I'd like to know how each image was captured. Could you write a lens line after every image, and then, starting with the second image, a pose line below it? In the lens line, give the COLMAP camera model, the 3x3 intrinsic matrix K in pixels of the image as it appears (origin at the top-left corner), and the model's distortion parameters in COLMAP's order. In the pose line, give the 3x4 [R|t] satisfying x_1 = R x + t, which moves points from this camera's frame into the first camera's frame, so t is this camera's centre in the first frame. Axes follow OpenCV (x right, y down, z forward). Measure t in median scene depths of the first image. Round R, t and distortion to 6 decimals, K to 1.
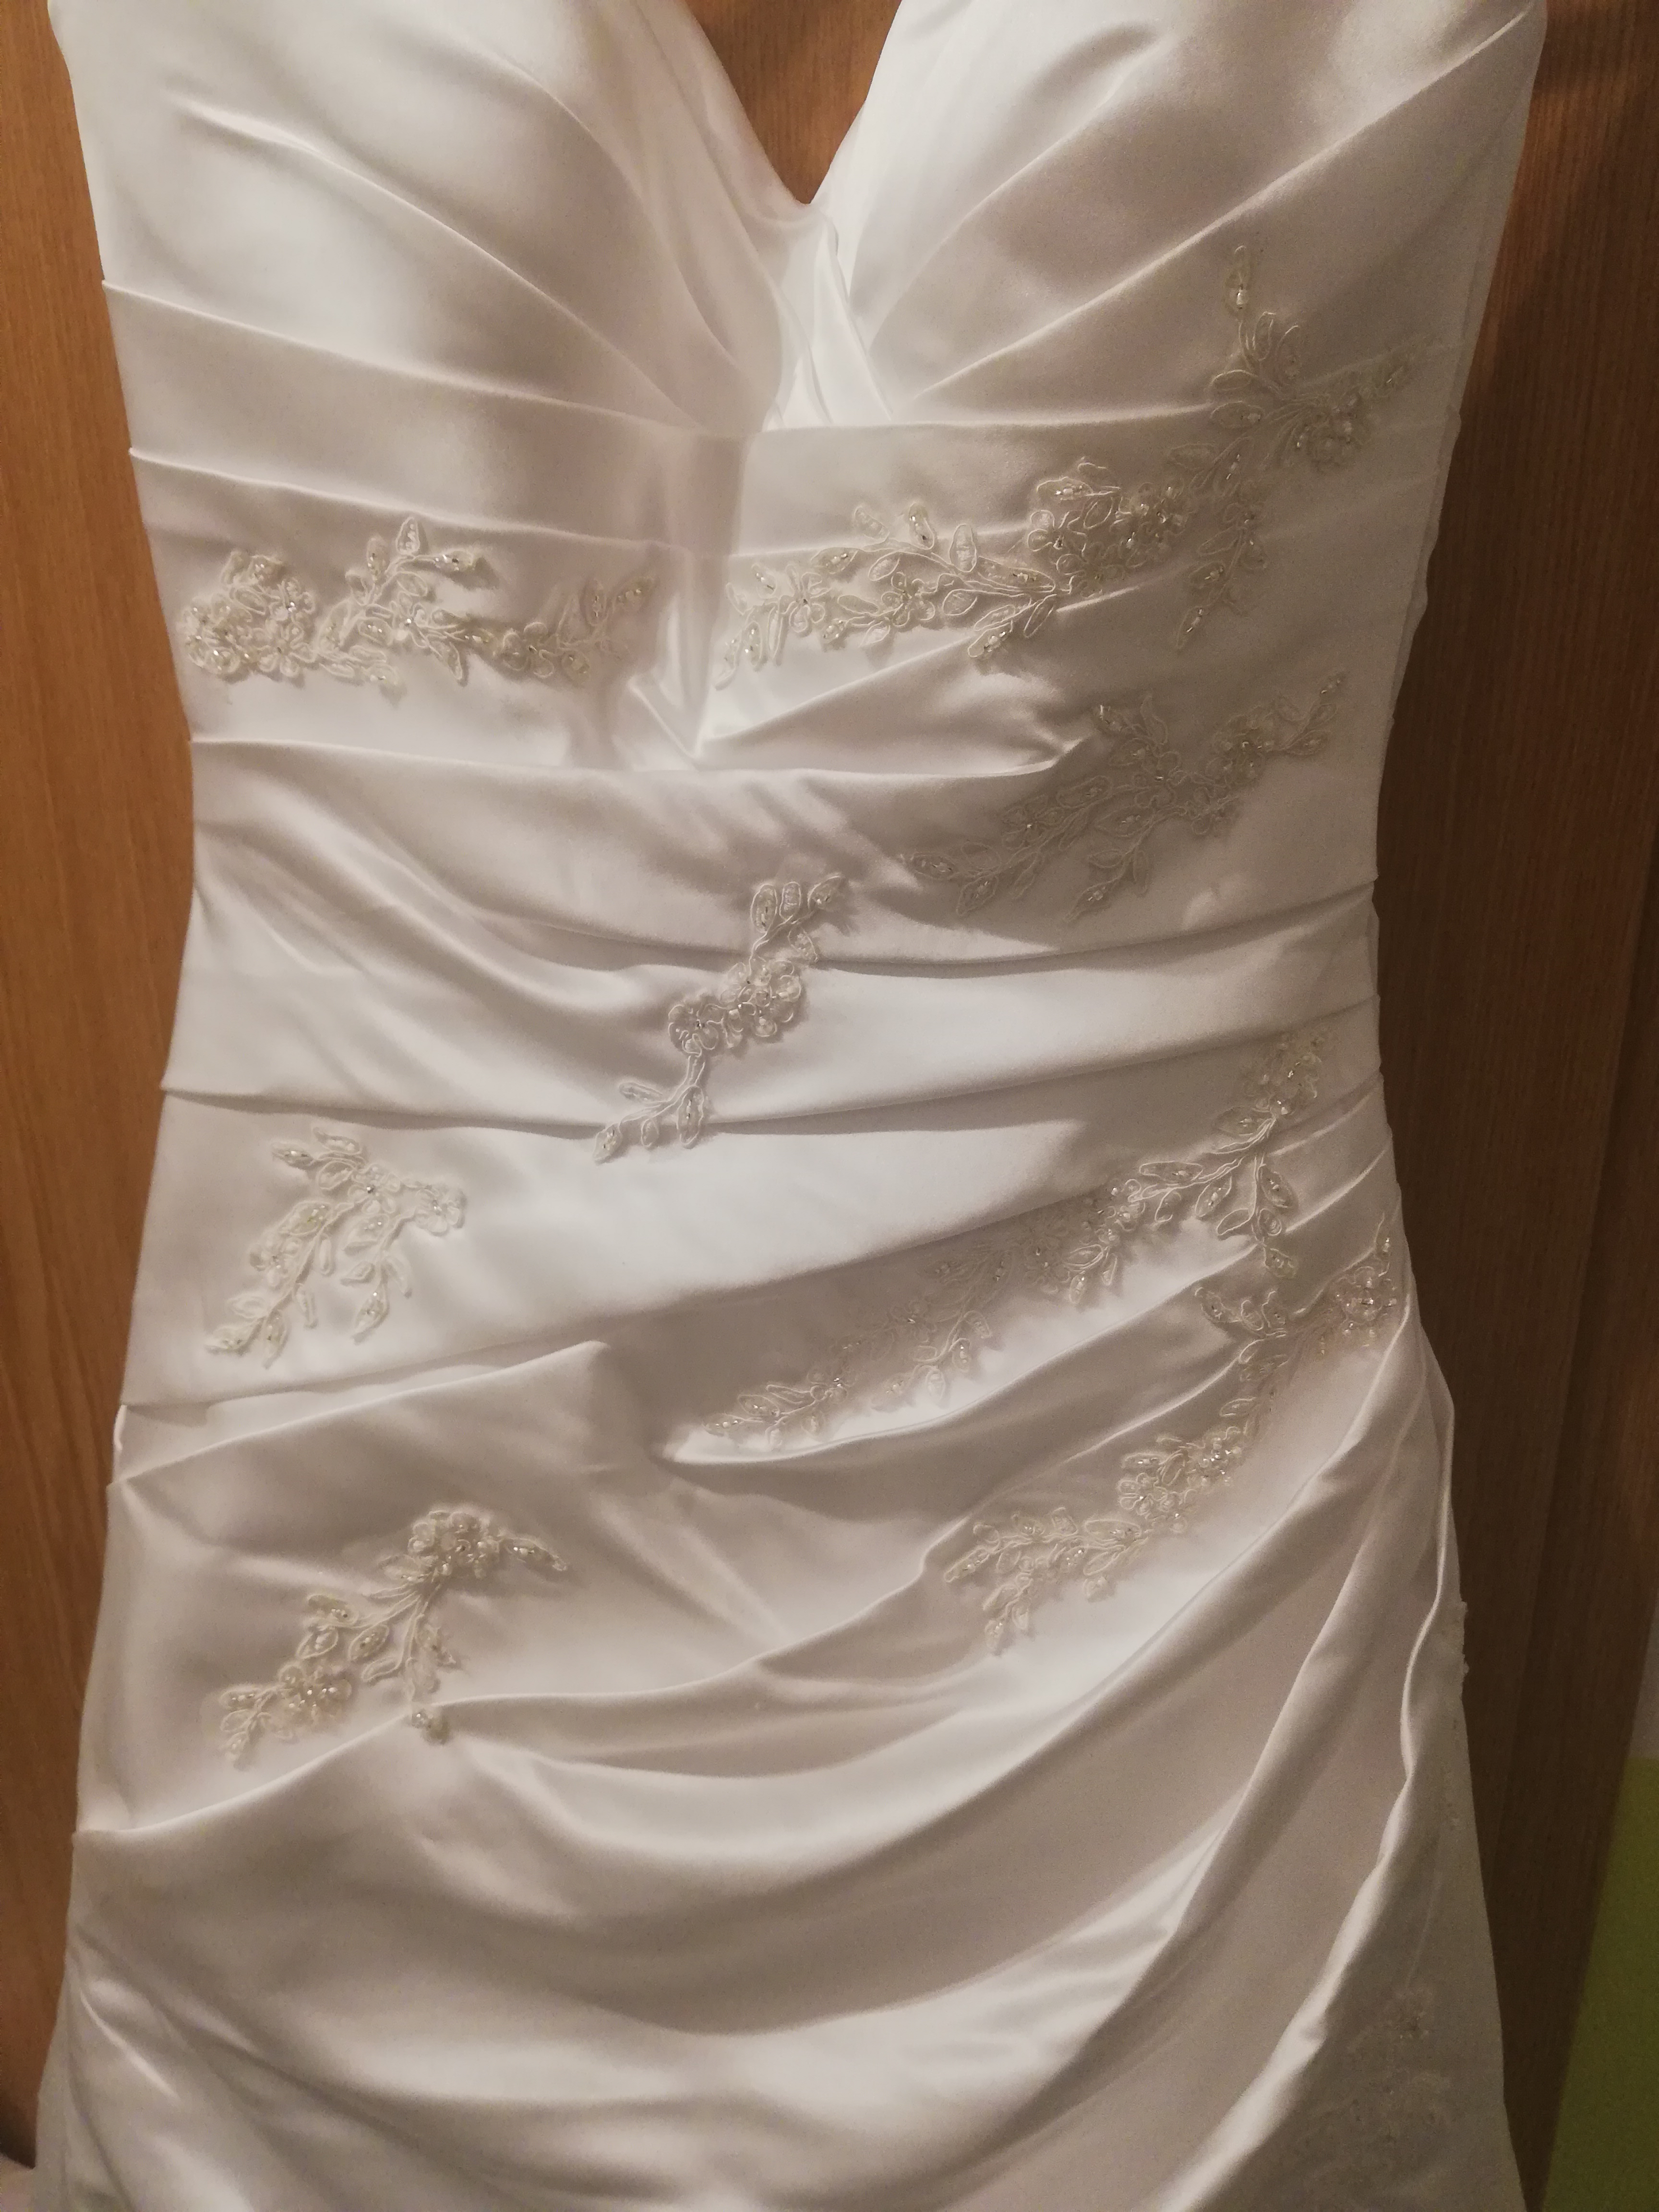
lens RADIAL K [[1661.4, 0, 883.1], [0, 1661.4, 1108.7], [0, 0, 1]] dist [0.078541, -0.143408]
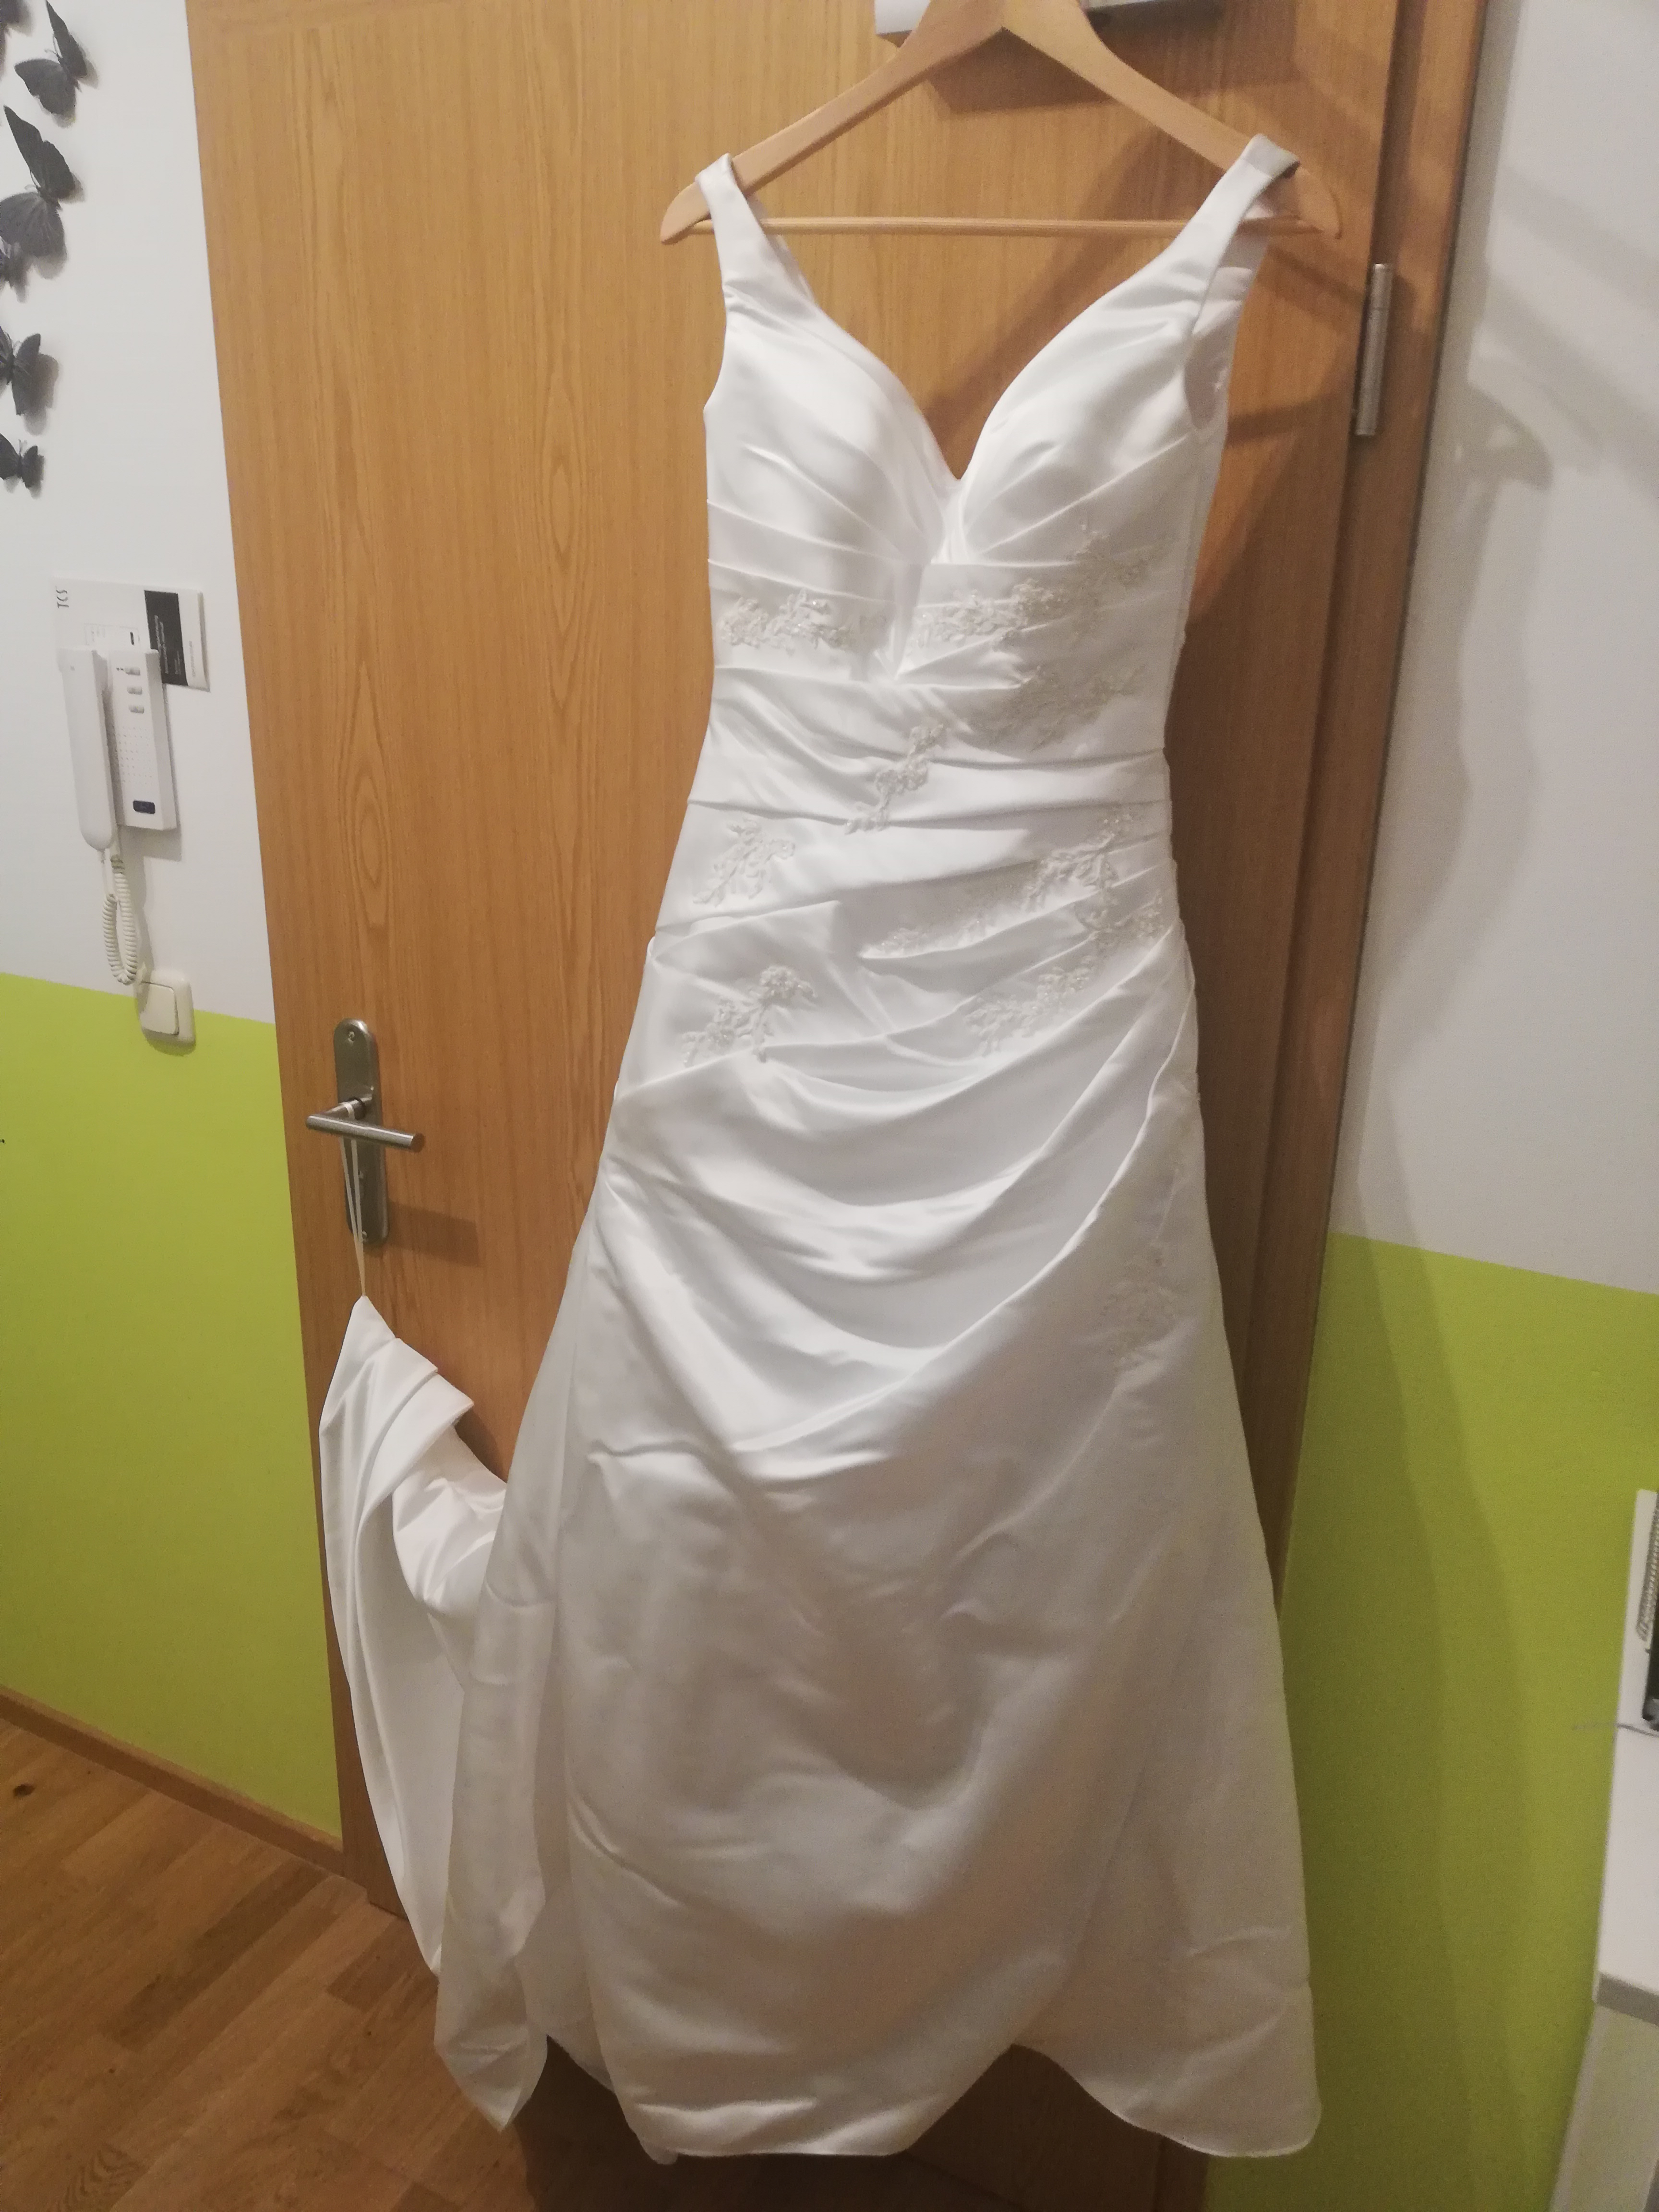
lens RADIAL K [[1661.4, 0, 883.1], [0, 1661.4, 1108.7], [0, 0, 1]] dist [0.078541, -0.143408]
pose [[0.976907, 0.101541, -0.187993, 0.424580], [-0.109151, 0.993556, -0.030551, 0.536122], [0.183679, 0.050365, 0.981695, -1.543572]]
